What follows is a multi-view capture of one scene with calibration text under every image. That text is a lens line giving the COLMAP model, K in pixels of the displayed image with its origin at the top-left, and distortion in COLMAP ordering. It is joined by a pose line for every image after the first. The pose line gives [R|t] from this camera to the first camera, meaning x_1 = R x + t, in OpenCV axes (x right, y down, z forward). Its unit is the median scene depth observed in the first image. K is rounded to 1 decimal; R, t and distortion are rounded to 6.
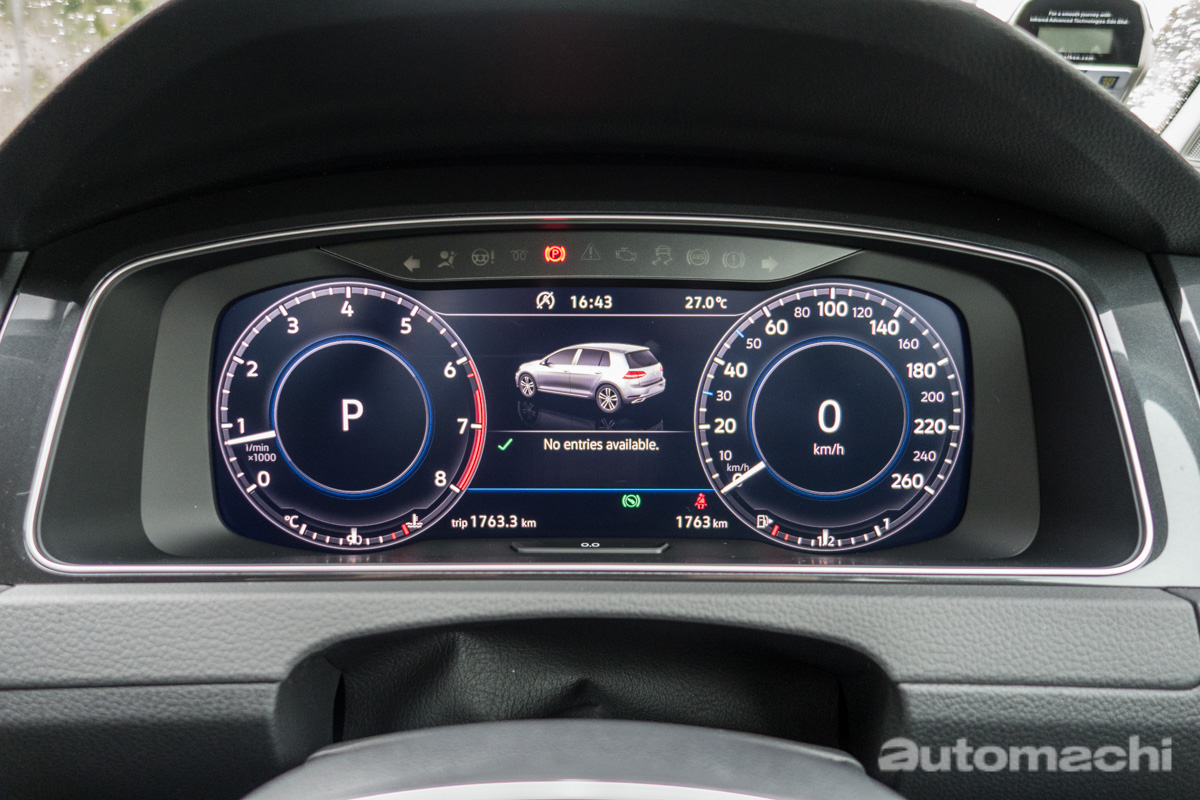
lens RADIAL K [[947.1, 0, 599.6], [0, 947.1, 397.7], [0, 0, 1]] dist [0.005198, -0.000623]
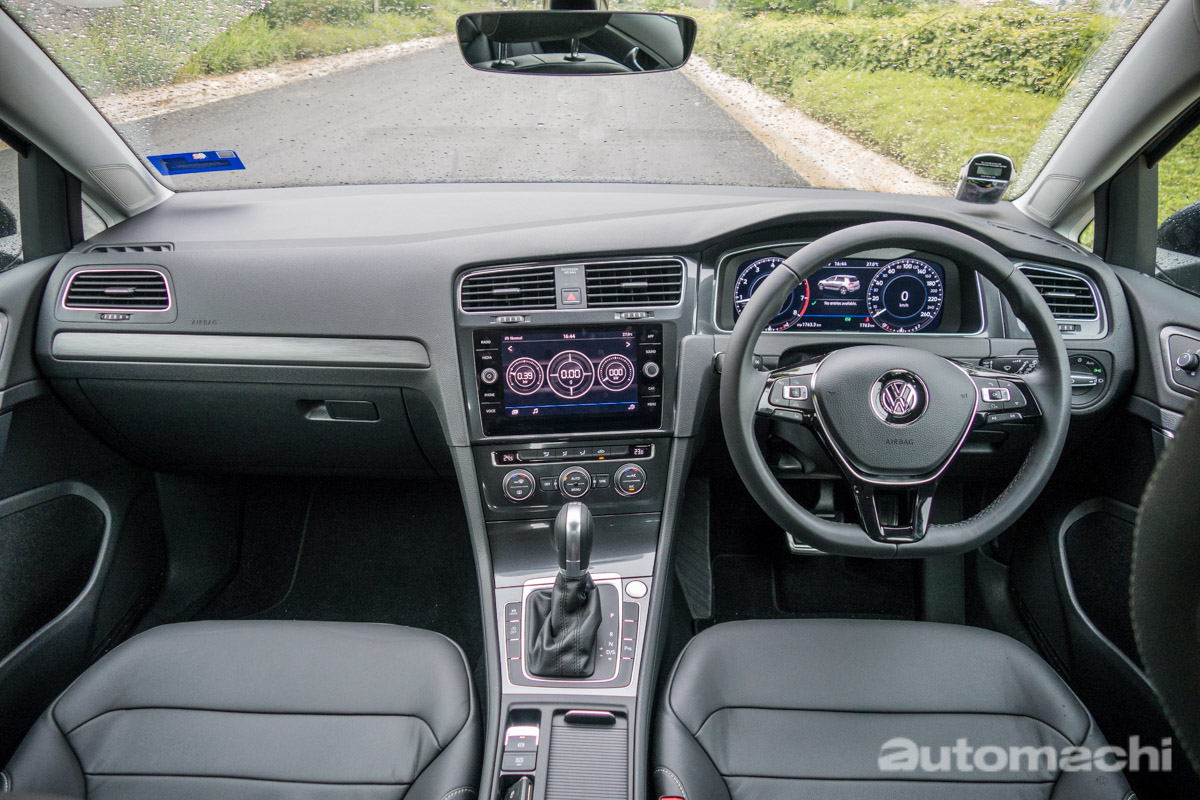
lens RADIAL K [[947.1, 0, 598.7], [0, 947.1, 404.0], [0, 0, 1]] dist [0.005198, -0.000623]
pose [[0.999784, 0.010539, -0.017938, -0.855749], [-0.007636, 0.987914, 0.154814, -0.124072], [0.019352, -0.154643, 0.987781, -2.658968]]
